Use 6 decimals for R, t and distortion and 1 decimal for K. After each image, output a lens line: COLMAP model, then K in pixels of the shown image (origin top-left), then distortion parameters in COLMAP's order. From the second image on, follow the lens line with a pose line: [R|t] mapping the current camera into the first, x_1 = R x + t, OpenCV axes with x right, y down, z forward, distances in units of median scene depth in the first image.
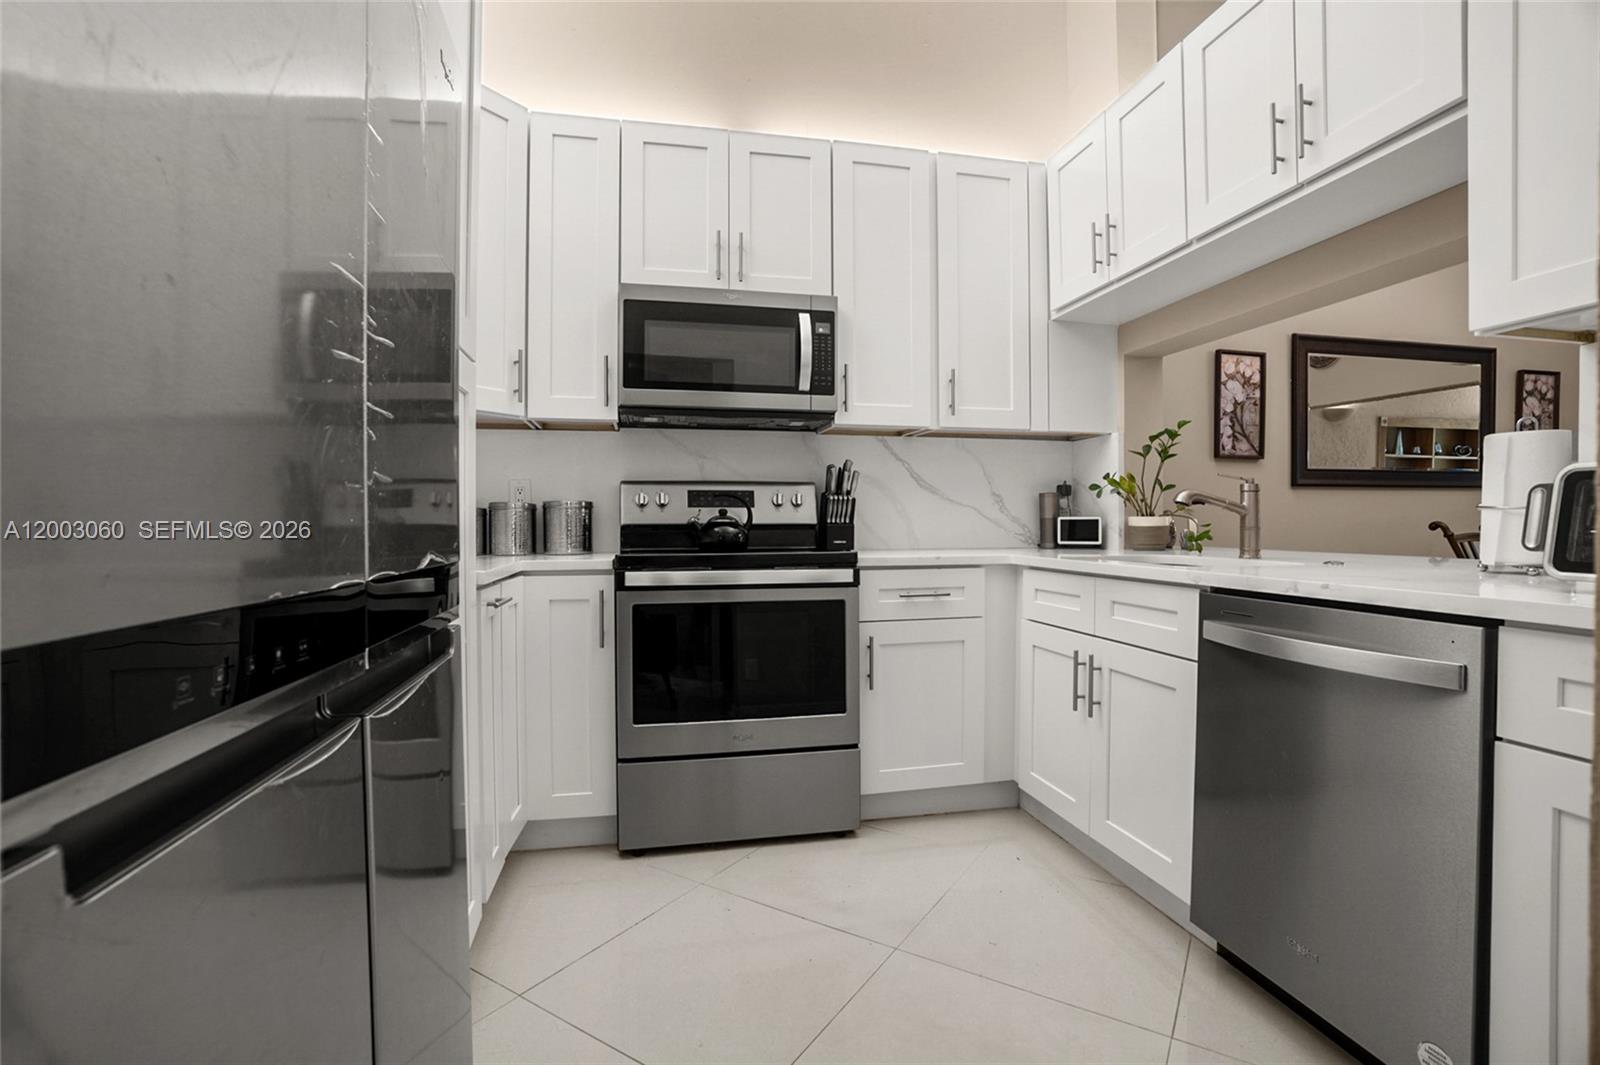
lens RADIAL K [[756.9, 0, 800.7], [0, 756.9, 532.0], [0, 0, 1]] dist [-0.075546, 0.033398]
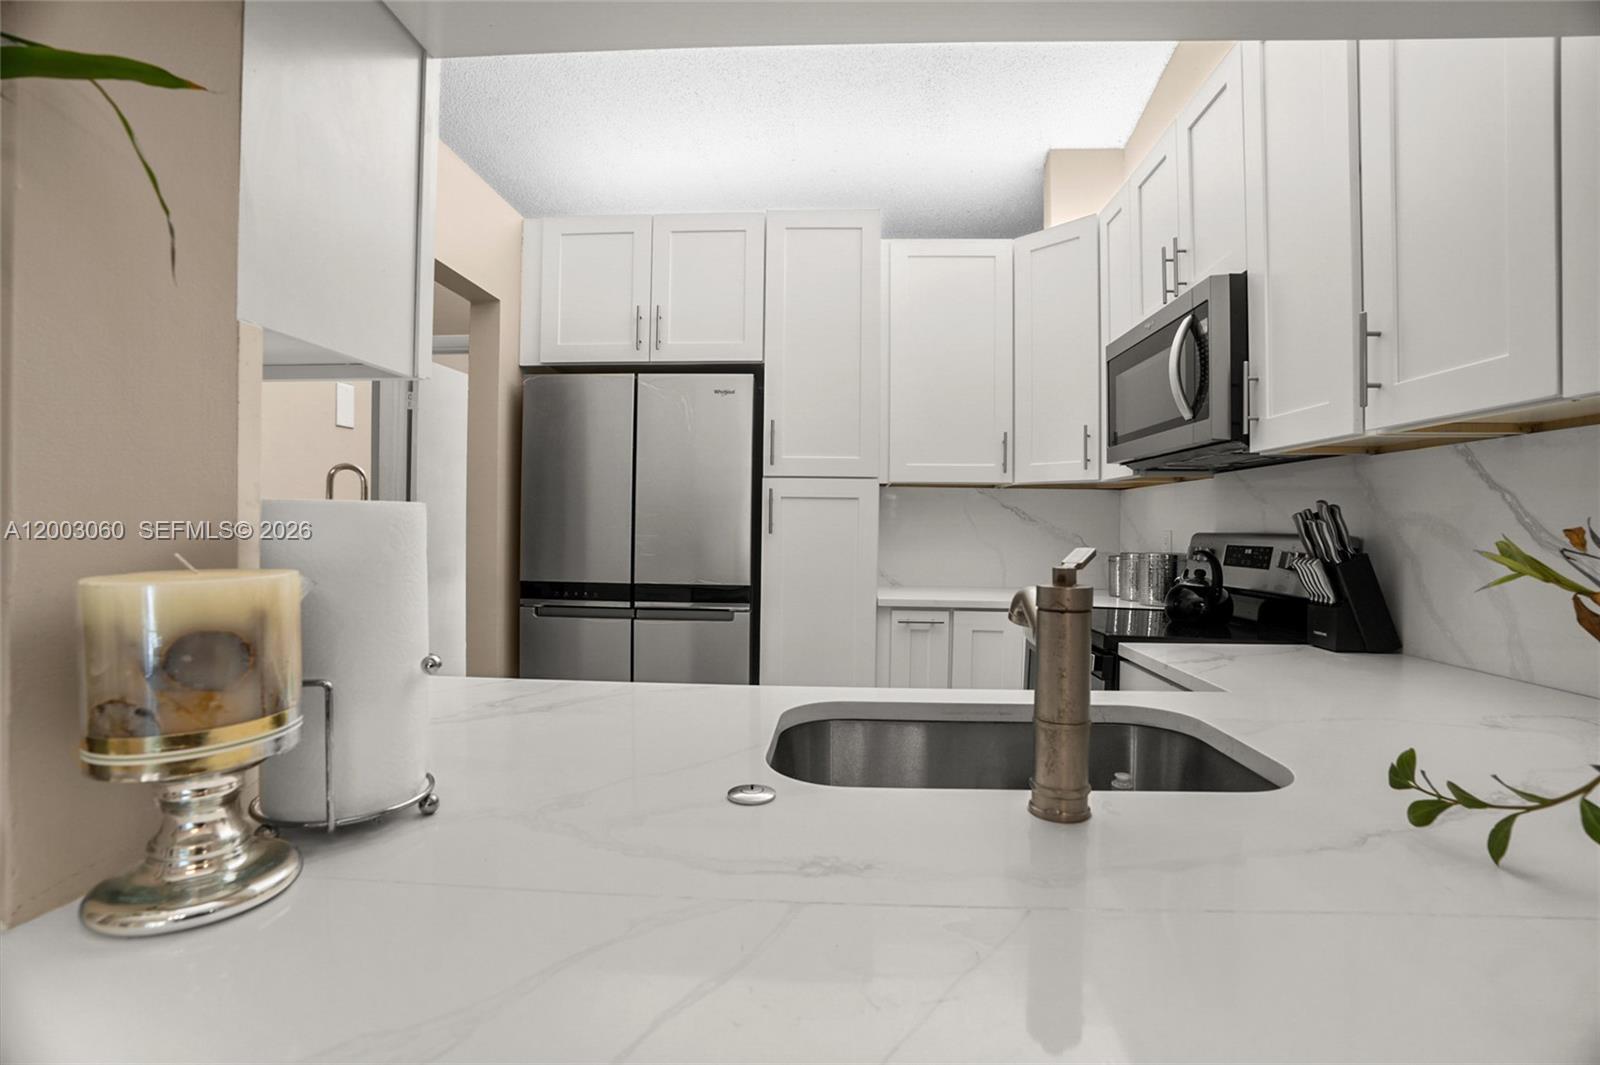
lens RADIAL K [[756.9, 0, 800.7], [0, 756.9, 532.0], [0, 0, 1]] dist [-0.075546, 0.033398]
pose [[-0.260106, 0.008544, -0.965542, 0.830245], [-0.016615, 0.999773, 0.013323, -0.078854], [0.965437, 0.019508, -0.259905, 0.828662]]
